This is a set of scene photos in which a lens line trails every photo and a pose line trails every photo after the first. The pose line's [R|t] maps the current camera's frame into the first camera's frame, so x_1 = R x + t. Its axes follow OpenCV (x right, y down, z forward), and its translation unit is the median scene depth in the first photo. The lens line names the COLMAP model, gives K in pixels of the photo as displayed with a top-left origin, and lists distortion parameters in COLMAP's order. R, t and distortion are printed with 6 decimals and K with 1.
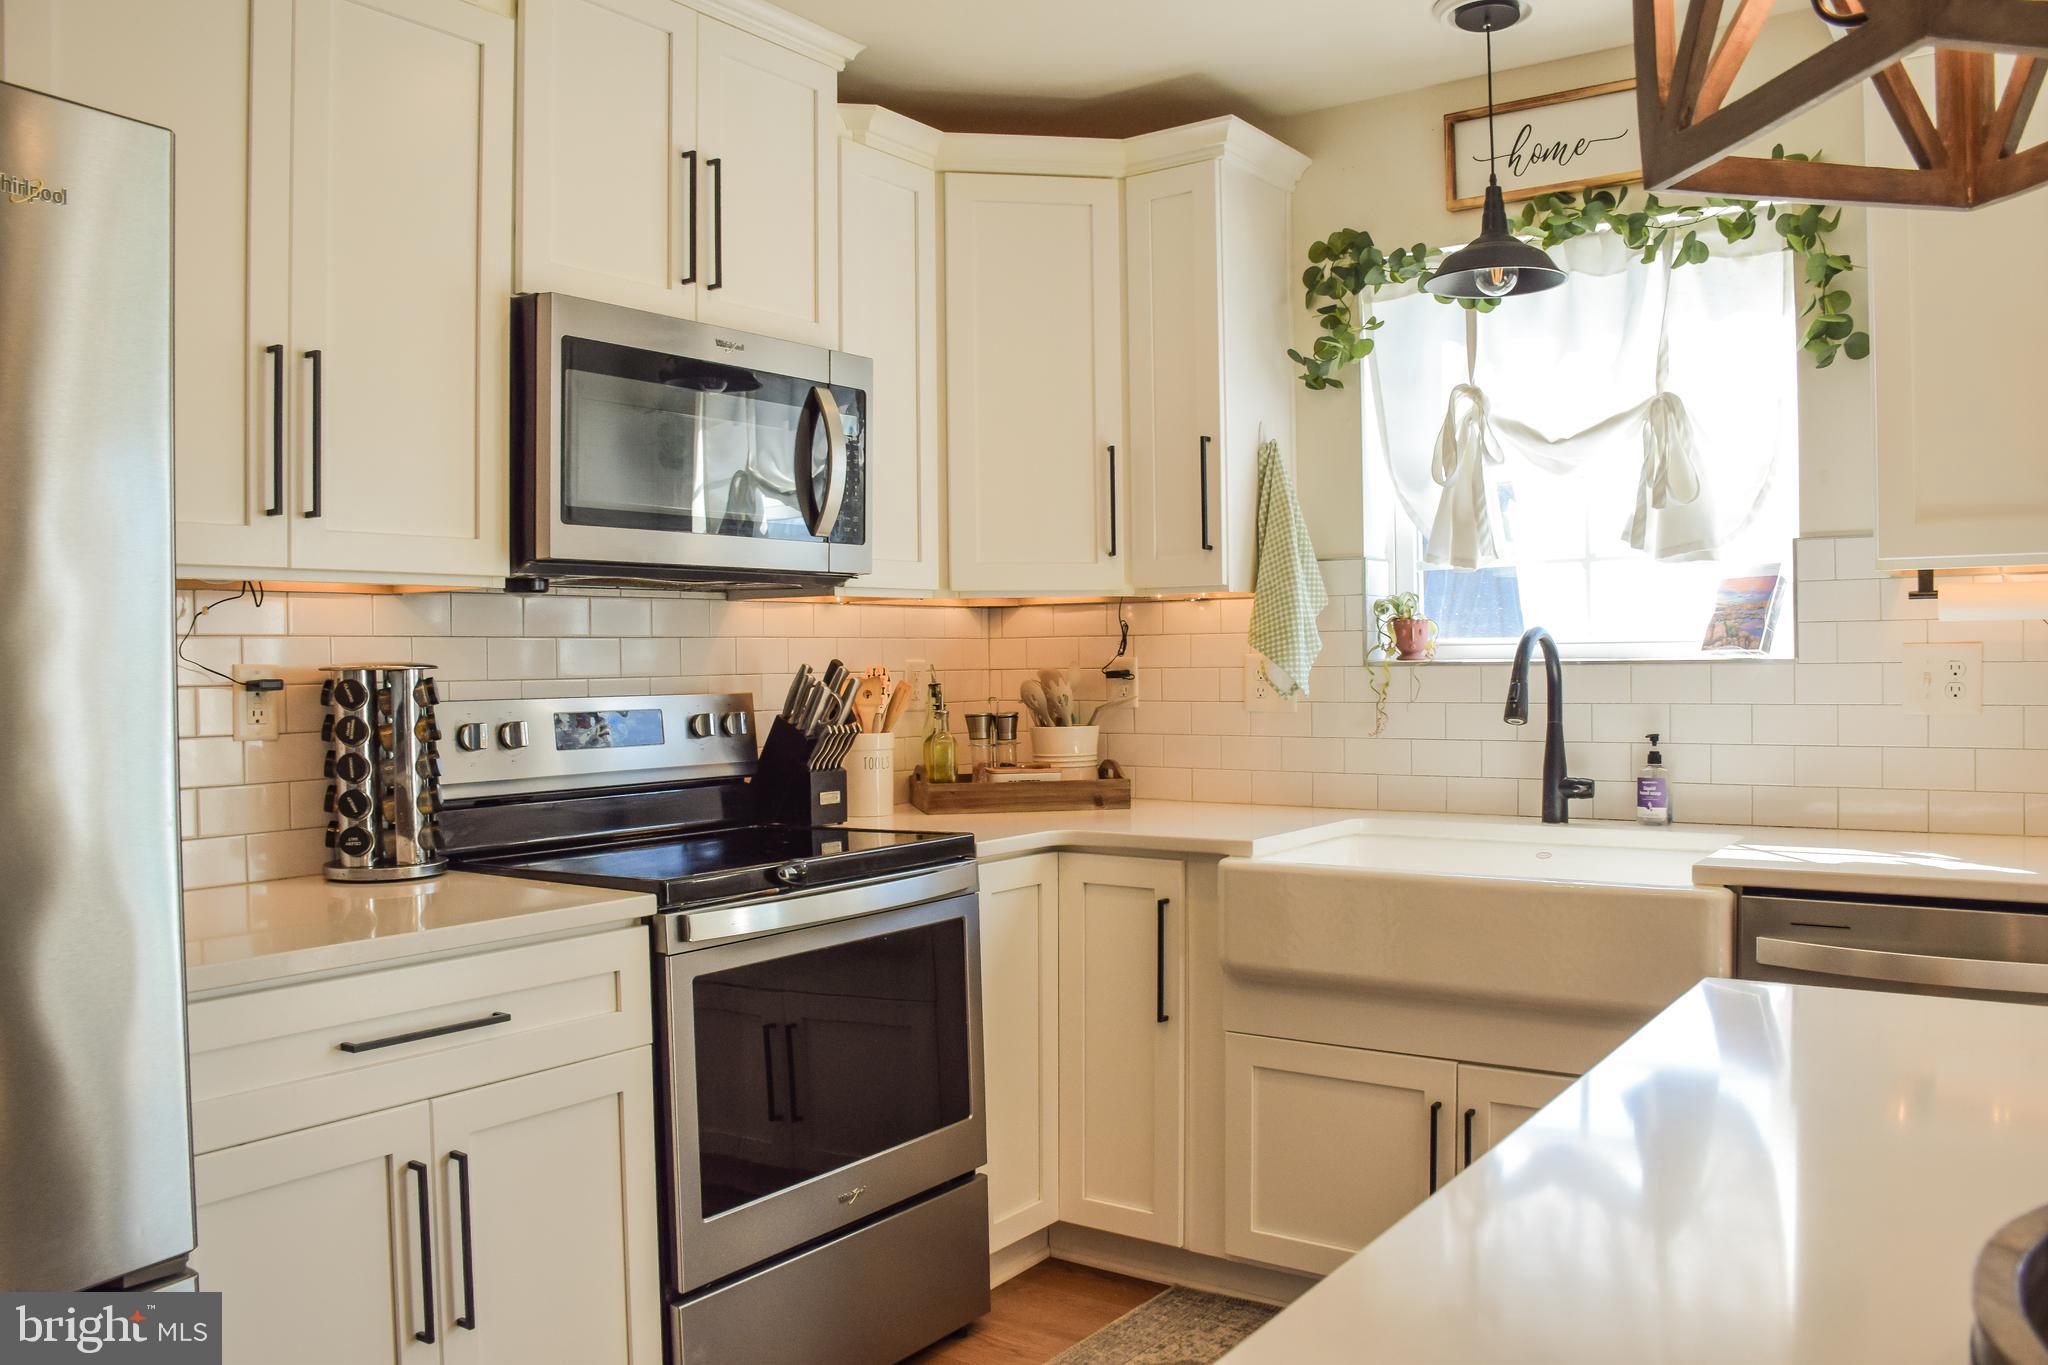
lens RADIAL K [[1594.2, 0, 1023.7], [0, 1594.2, 678.7], [0, 0, 1]] dist [-0.152737, 0.101849]
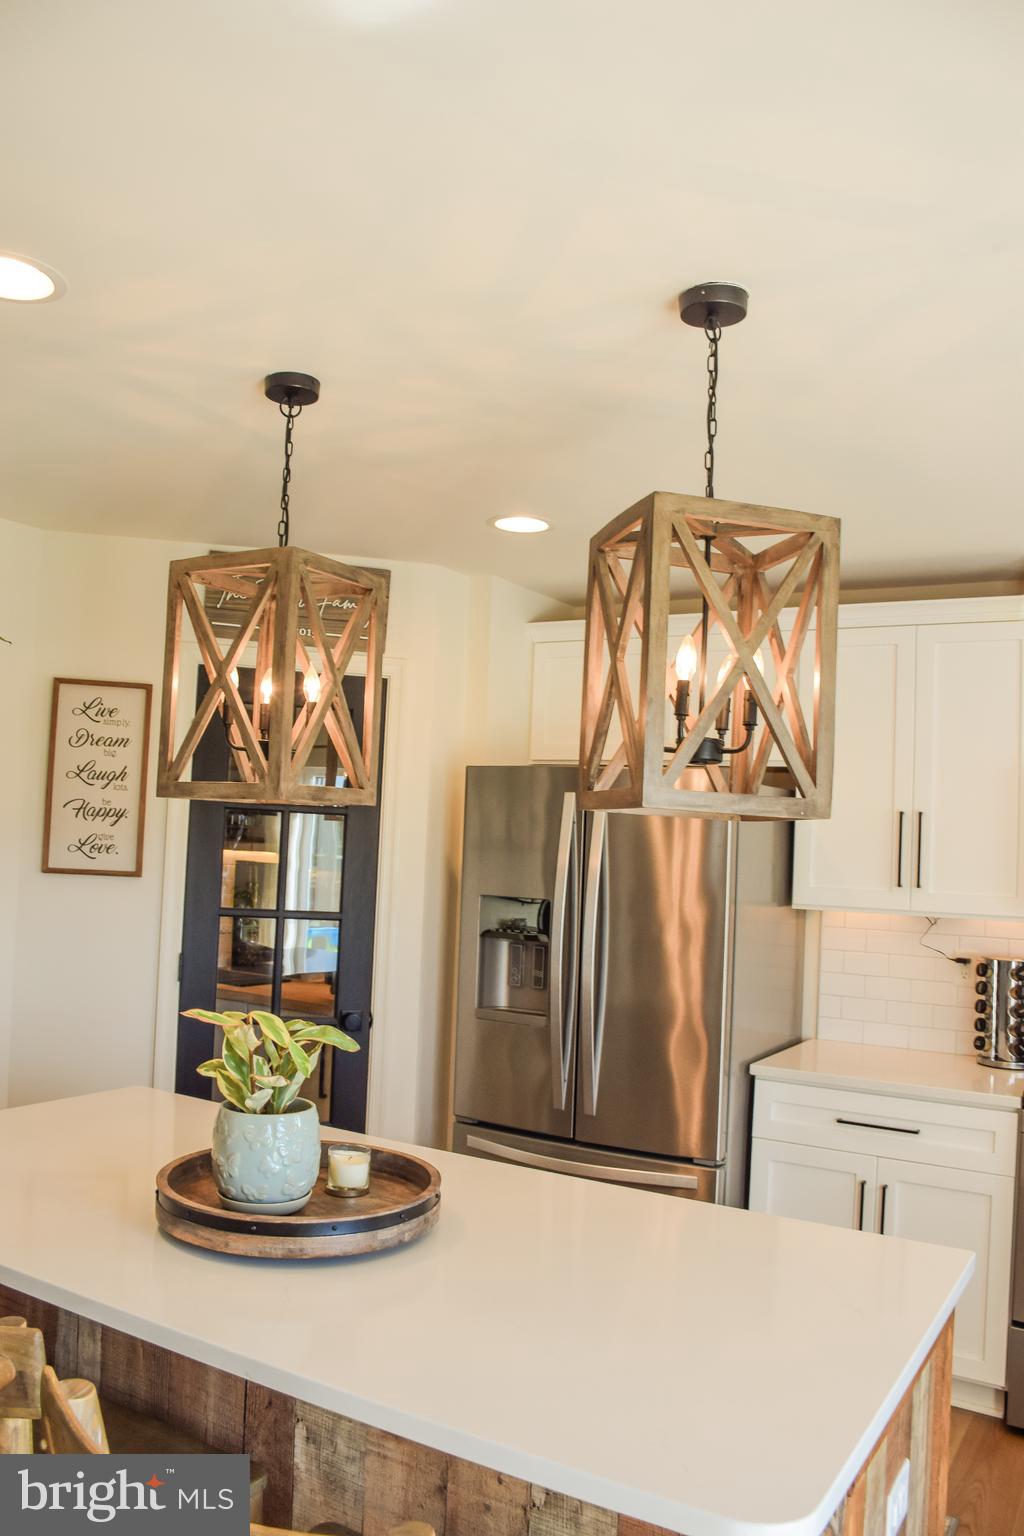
lens RADIAL K [[1195.6, 0, 507.2], [0, 1195.6, 767.7], [0, 0, 1]] dist [-0.152737, 0.101849]
pose [[0.078530, -0.042401, -0.996010, 0.853143], [-0.055285, 0.997372, -0.046818, -0.121639], [0.995378, 0.058741, 0.075979, 0.211579]]
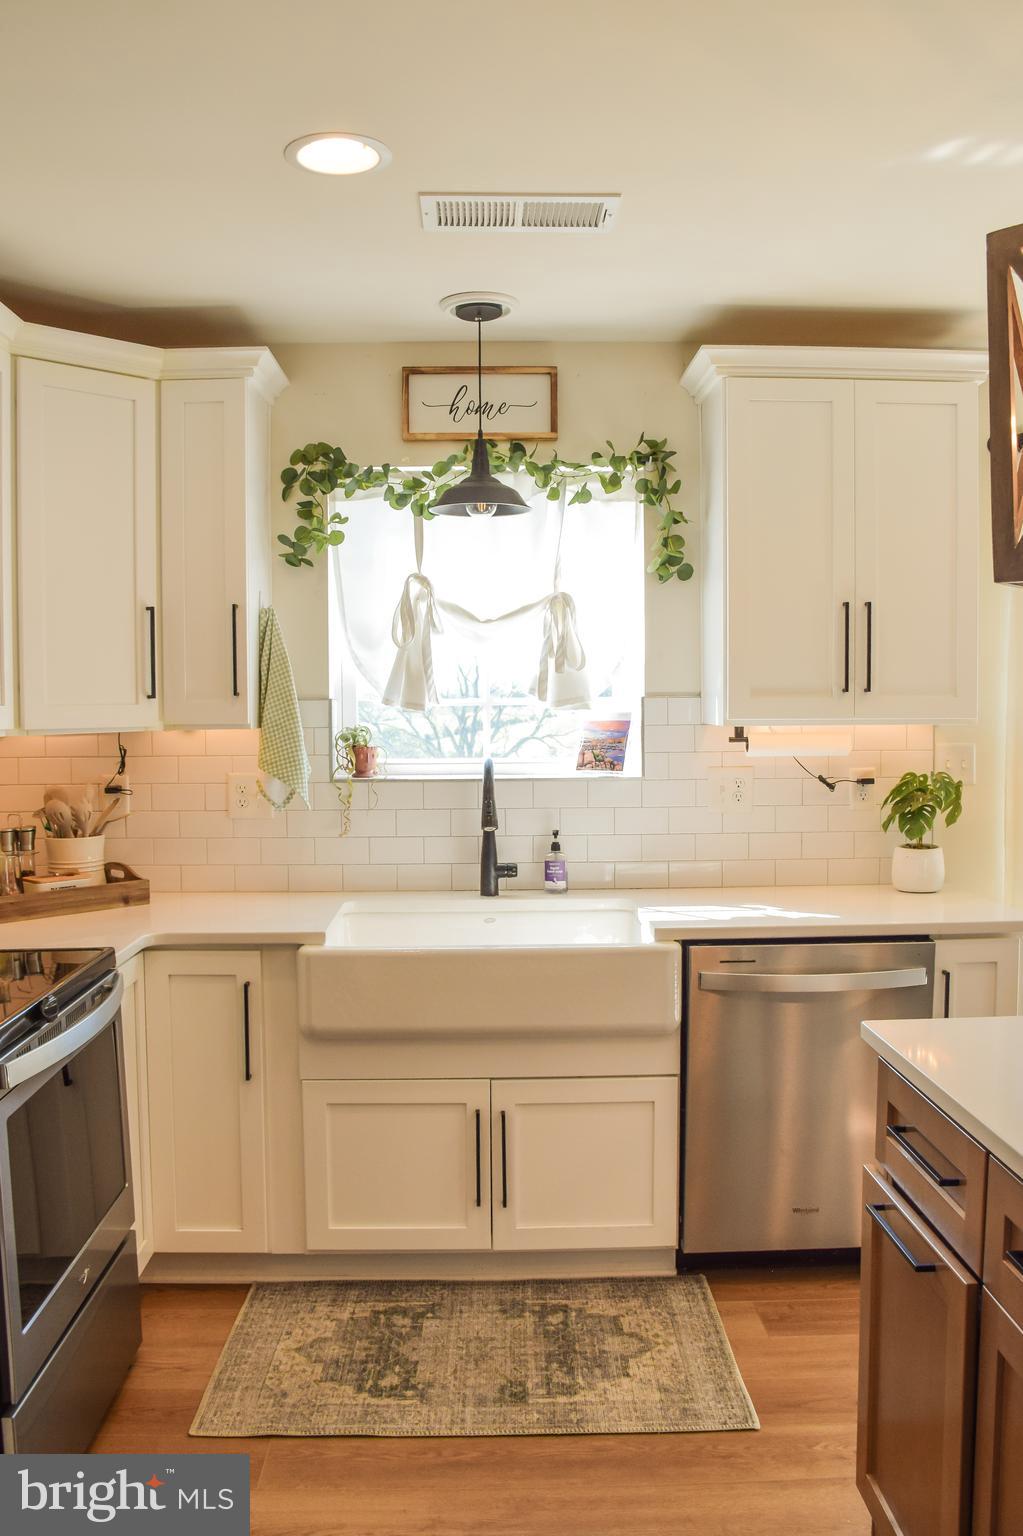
lens RADIAL K [[1280.4, 0, 511.5], [0, 1280.4, 768.0], [0, 0, 1]] dist [-0.163174, 0.111312]
pose [[0.798769, -0.024545, 0.601137, -0.332047], [0.003957, 0.999360, 0.035547, -0.063120], [-0.601624, -0.026015, 0.798355, 0.081286]]
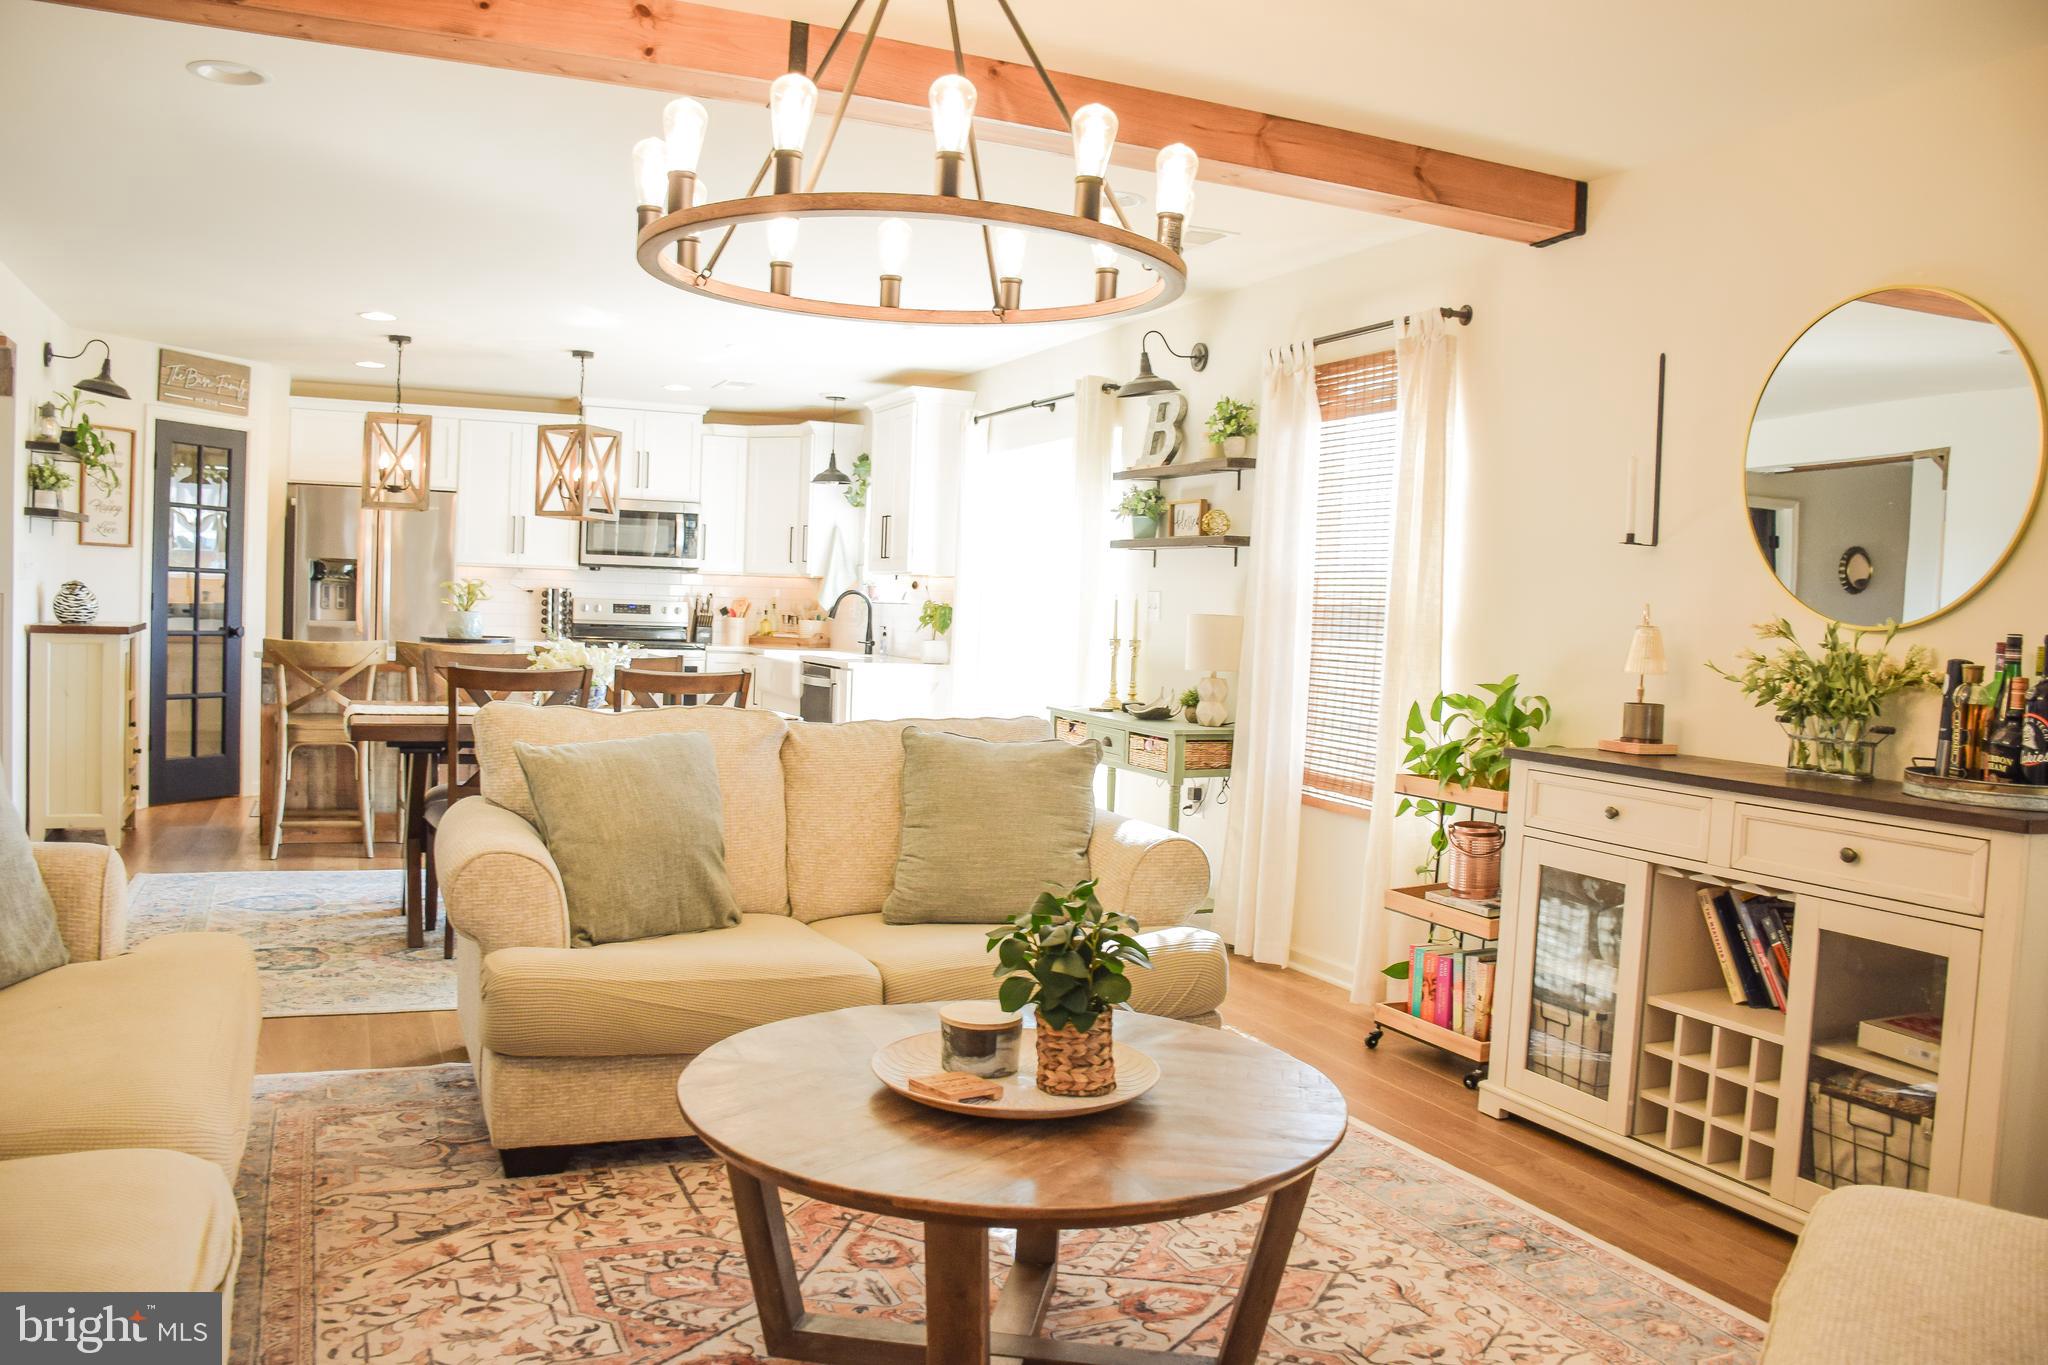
lens RADIAL K [[1594.2, 0, 1023.7], [0, 1594.2, 678.7], [0, 0, 1]] dist [-0.152737, 0.101849]
pose [[0.855041, 0.066522, -0.514275, 2.348018], [-0.053112, 0.997757, 0.040757, -0.002974], [0.515833, -0.007535, 0.856656, -1.609854]]
